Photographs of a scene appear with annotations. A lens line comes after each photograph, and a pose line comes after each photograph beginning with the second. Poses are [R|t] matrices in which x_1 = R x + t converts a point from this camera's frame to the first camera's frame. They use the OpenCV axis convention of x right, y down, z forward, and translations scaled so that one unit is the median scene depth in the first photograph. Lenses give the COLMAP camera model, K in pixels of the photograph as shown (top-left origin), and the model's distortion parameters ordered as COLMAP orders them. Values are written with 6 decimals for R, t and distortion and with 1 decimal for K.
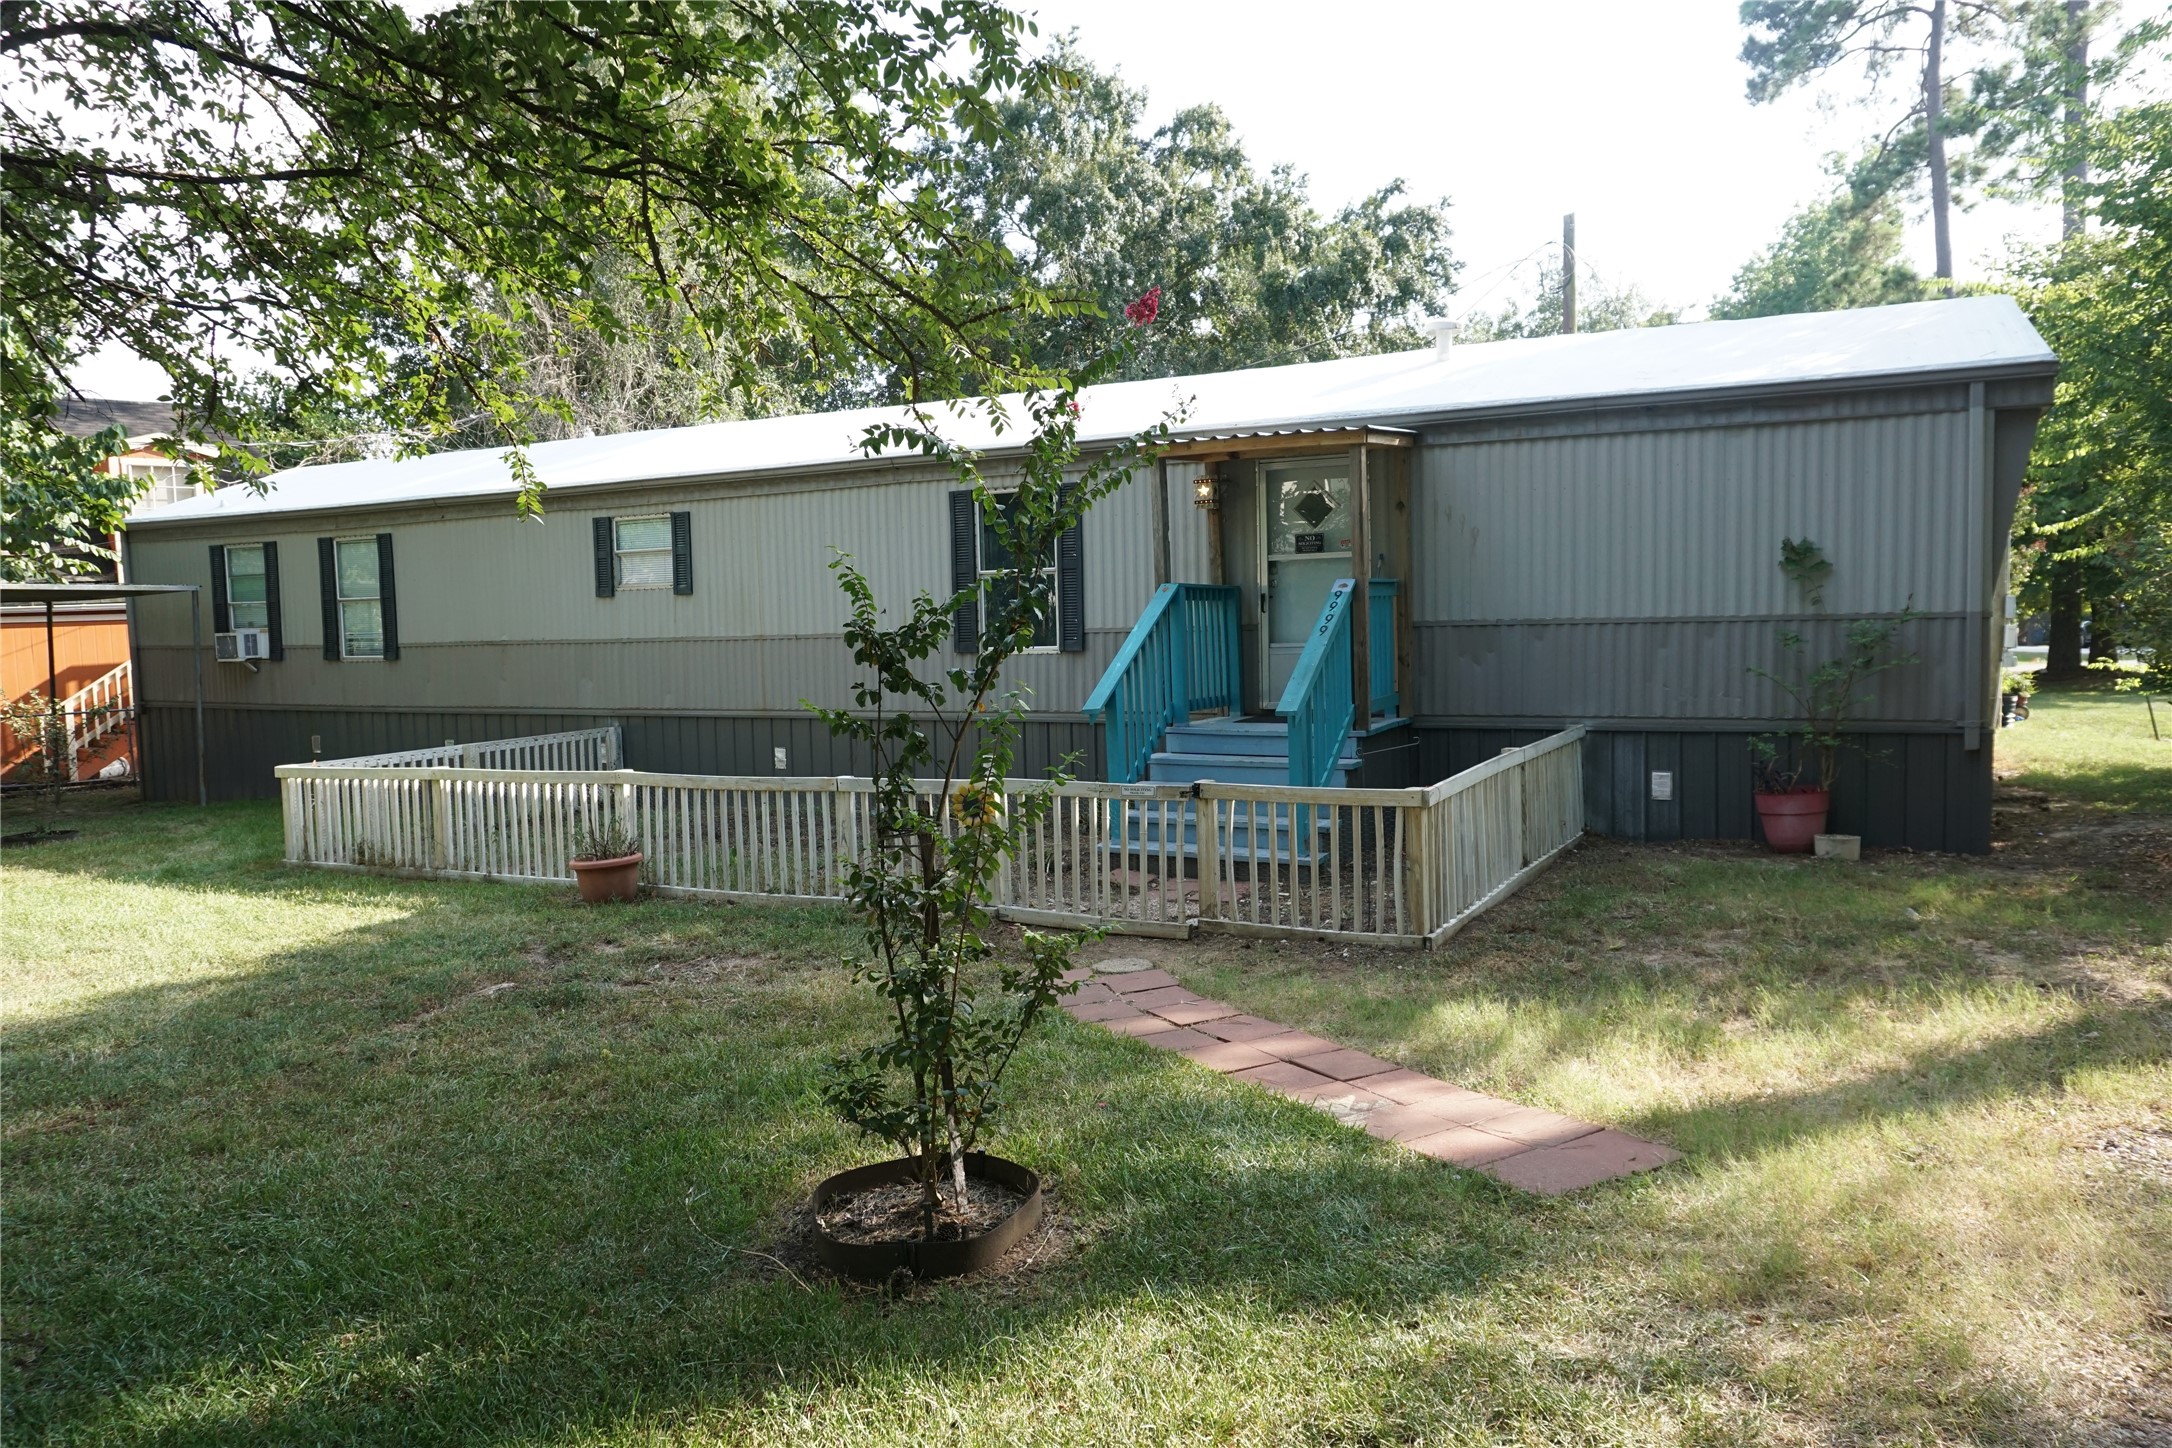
lens RADIAL K [[1464.4, 0, 1079.7], [0, 1464.4, 727.0], [0, 0, 1]] dist [-0.049854, 0.044881]
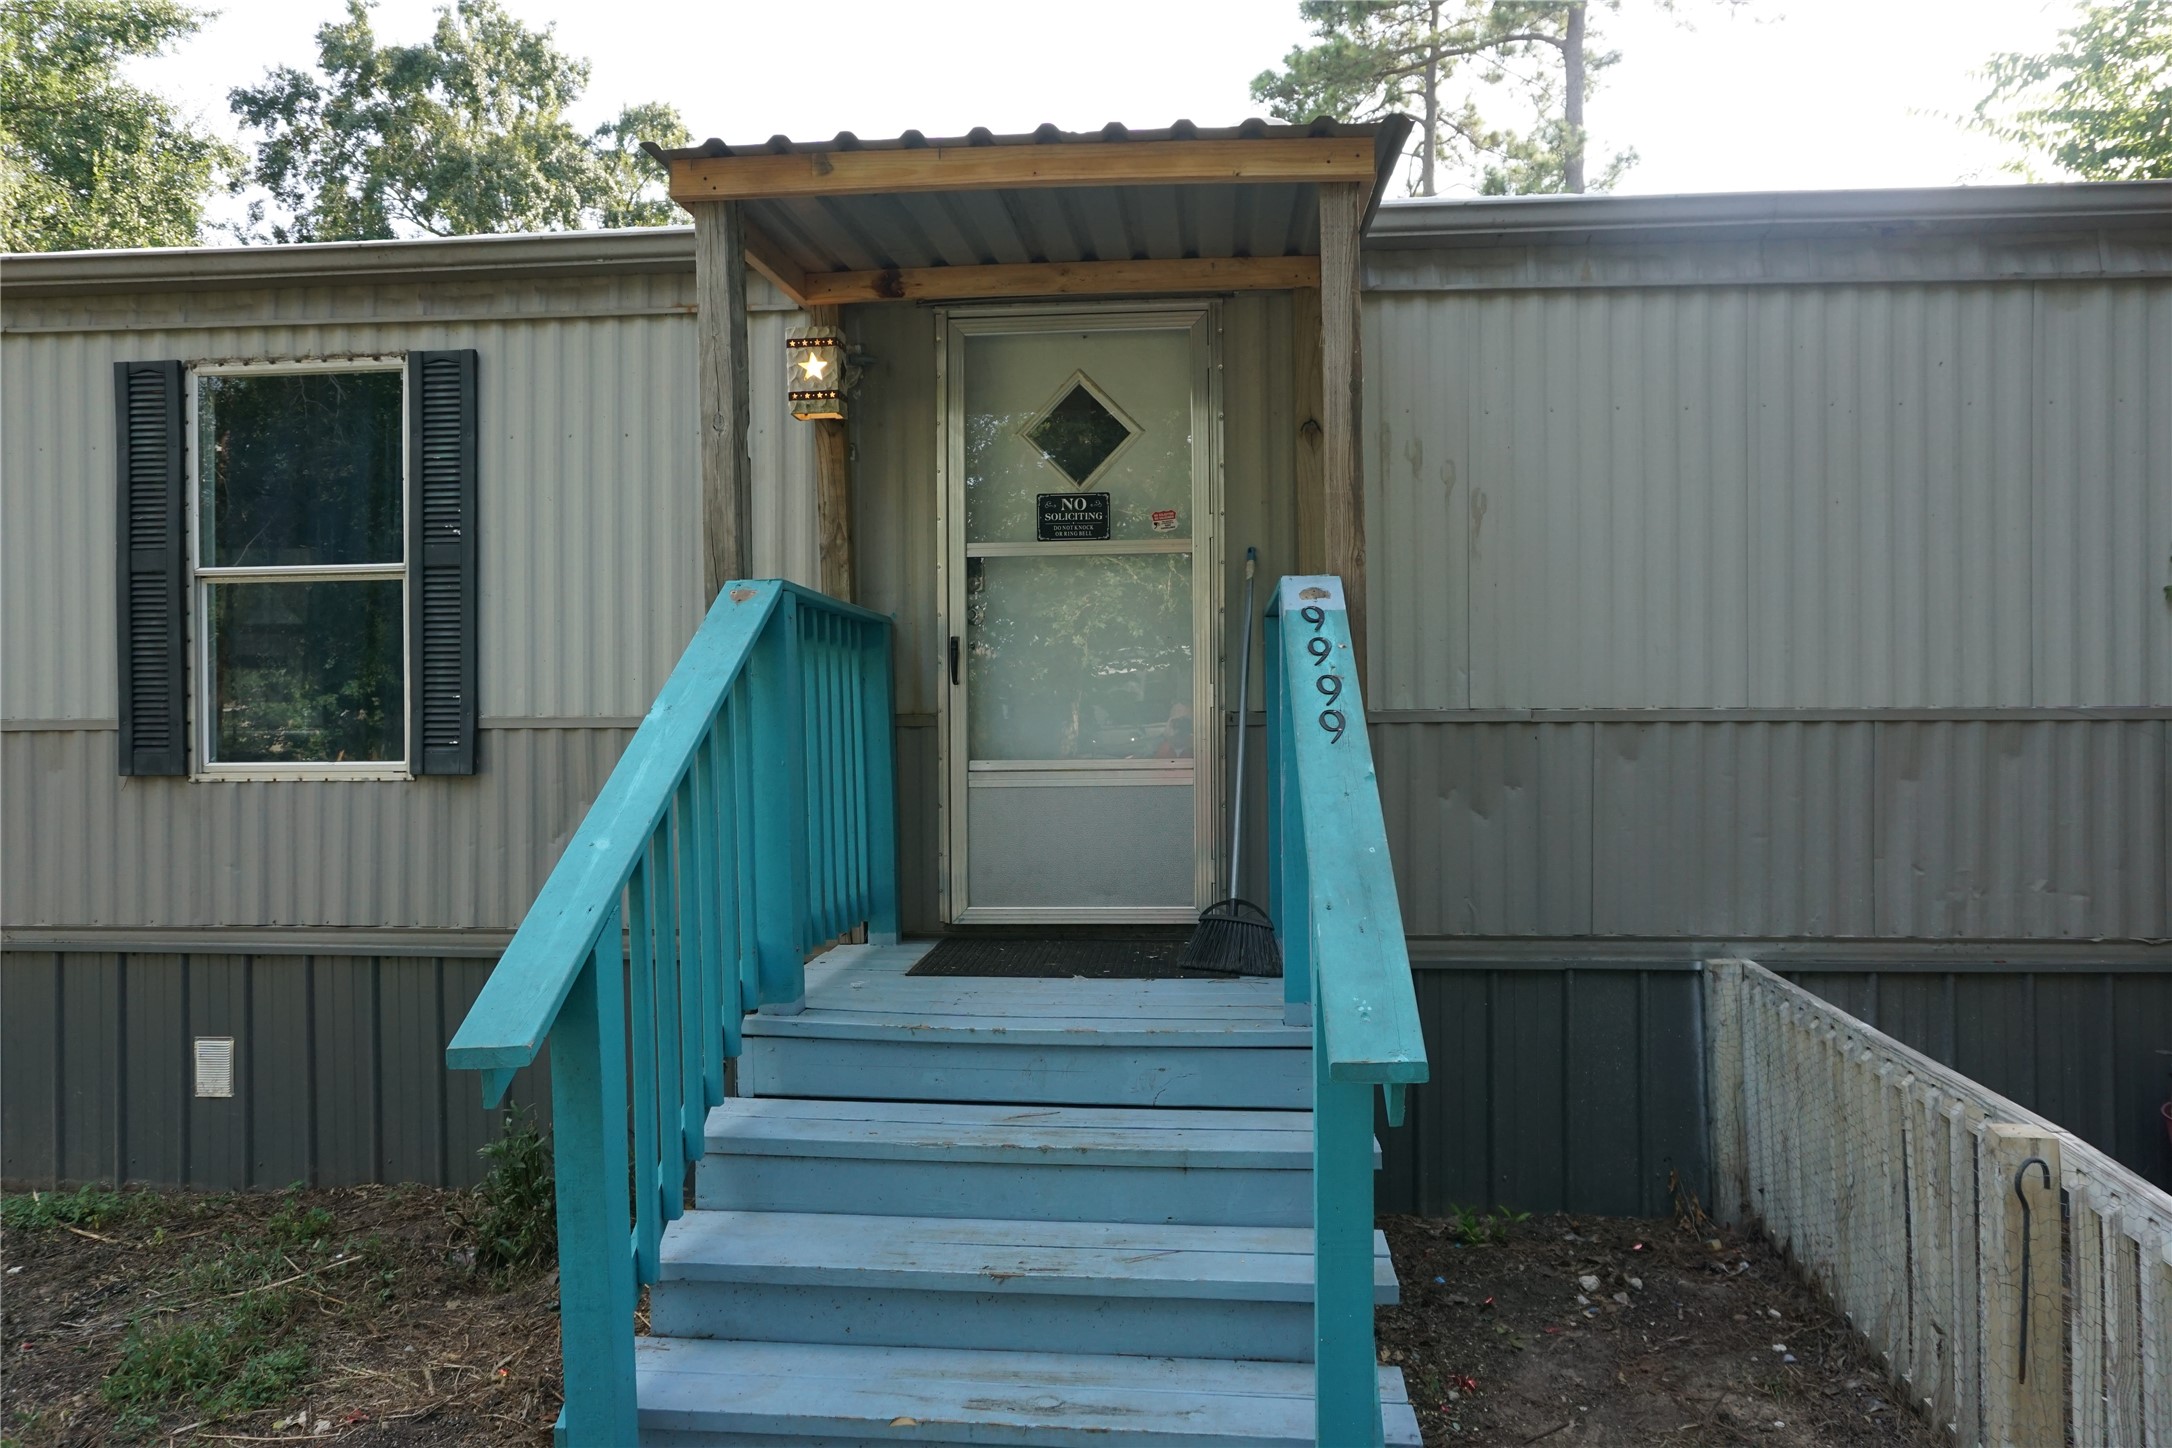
lens RADIAL K [[1464.4, 0, 1079.7], [0, 1464.4, 727.0], [0, 0, 1]] dist [-0.049854, 0.044881]
pose [[0.926272, 0.015697, 0.376528, 0.005381], [0.011680, 0.997456, -0.070316, -0.033998], [-0.376674, 0.069530, 0.923733, 0.554962]]
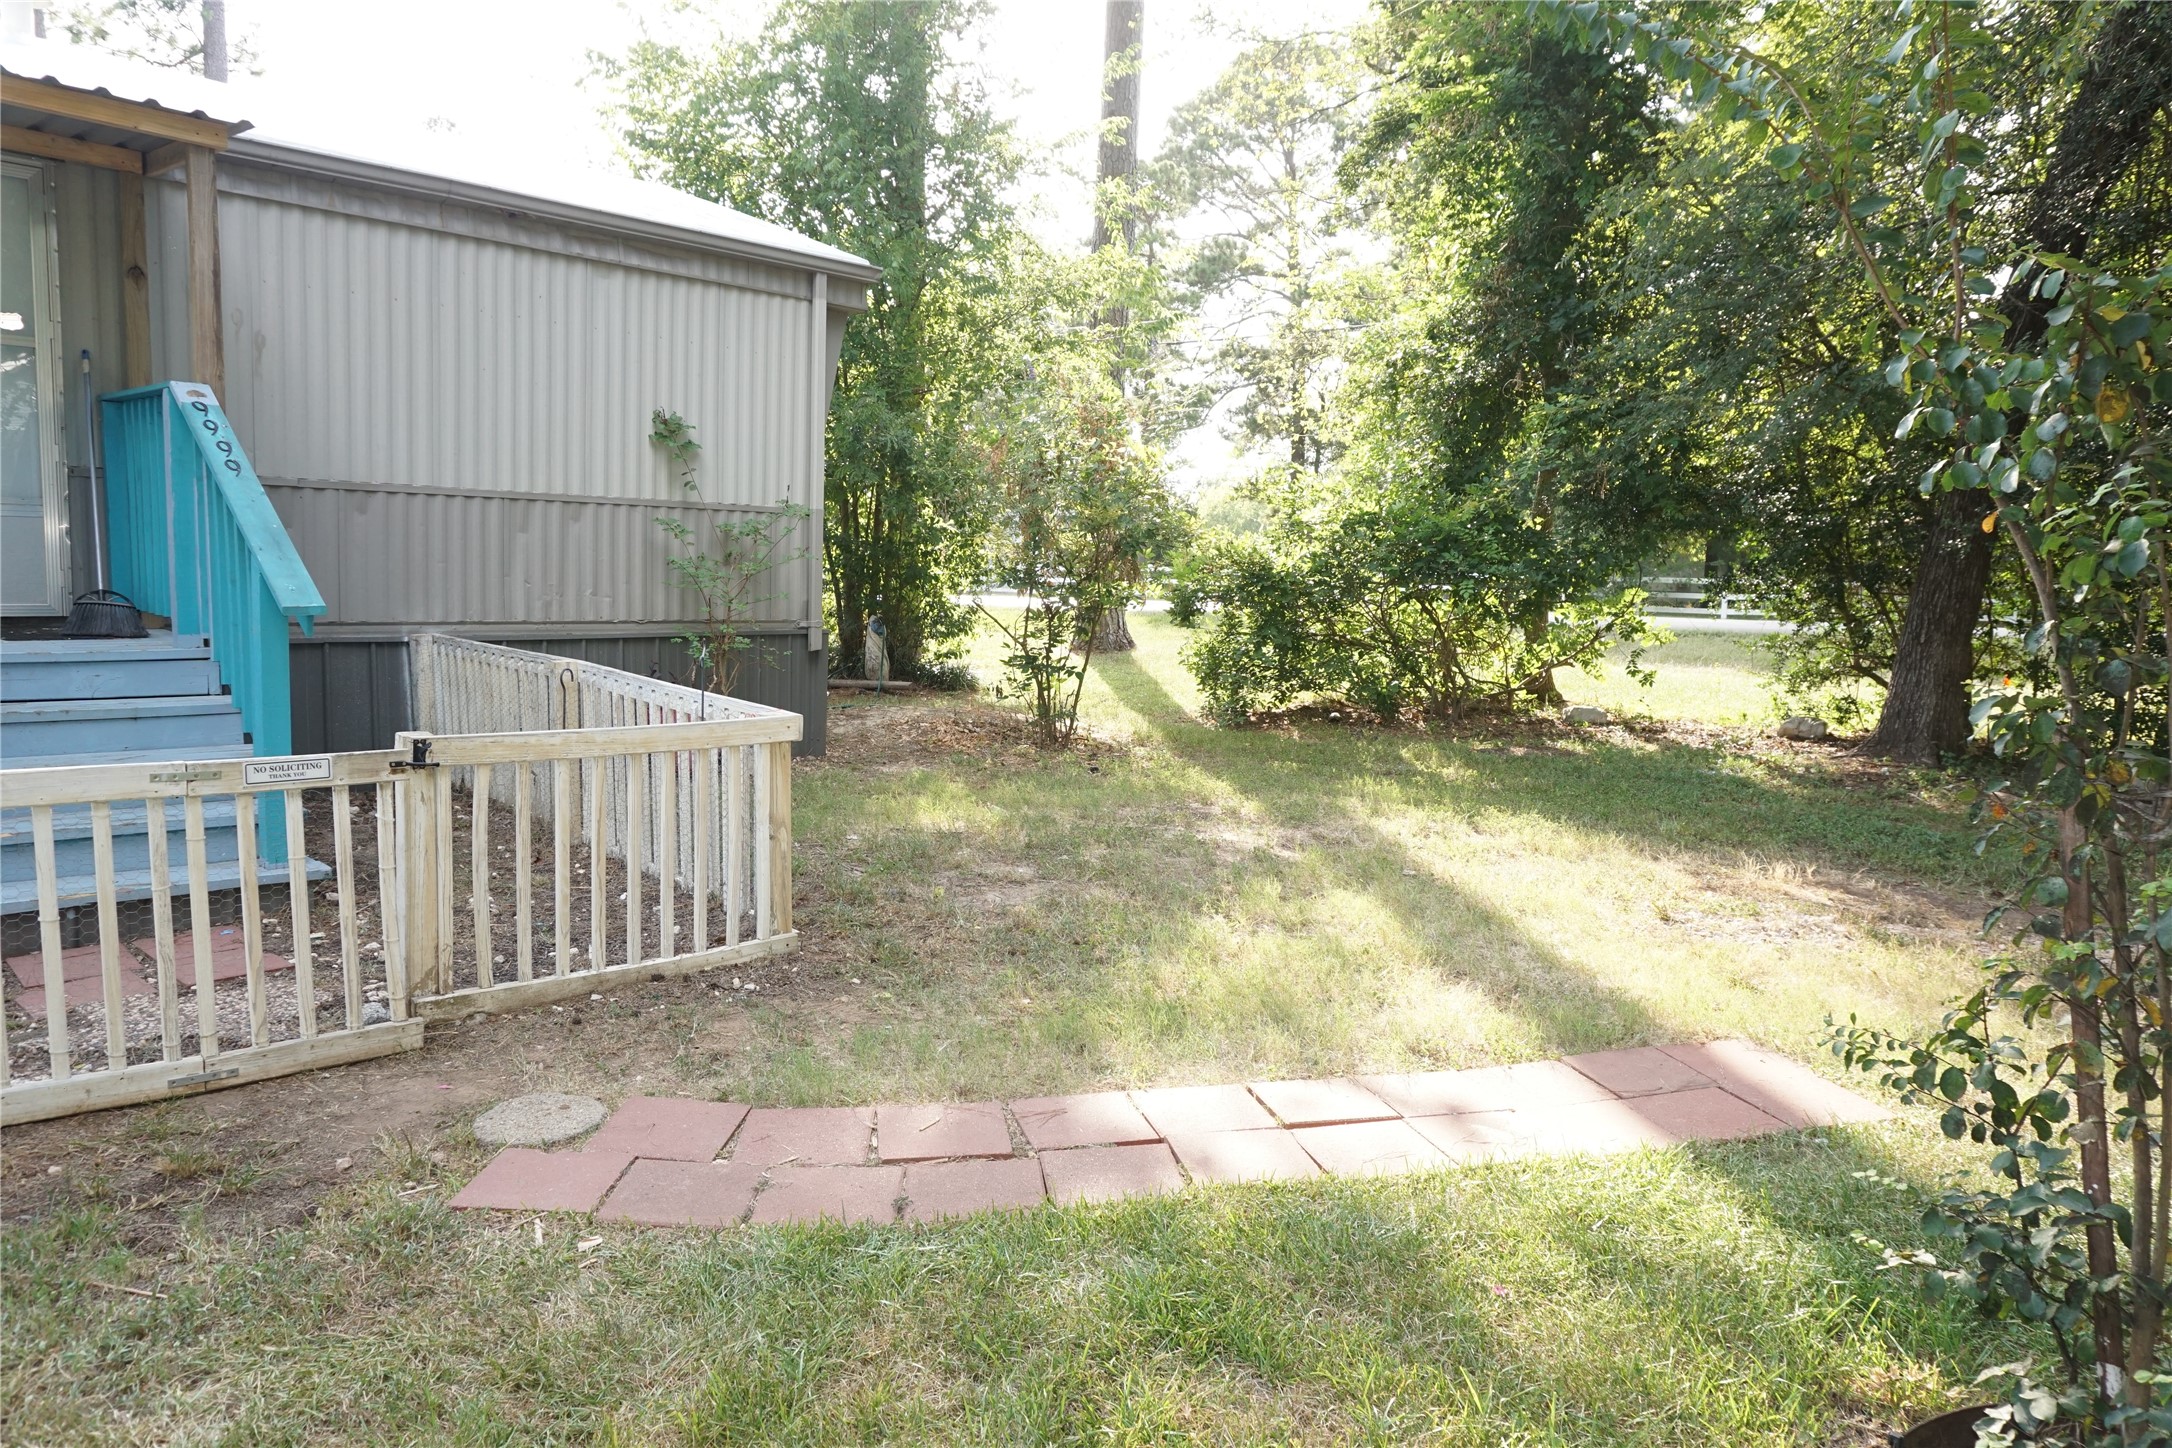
lens RADIAL K [[1476.9, 0, 1086.0], [0, 1476.9, 724.0], [0, 0, 1]] dist [-0.035735, 0.037072]
pose [[0.305349, -0.069271, 0.949718, -0.210403], [0.028693, 0.997567, 0.063536, 0.005340], [-0.951808, 0.007850, 0.306594, 0.378830]]
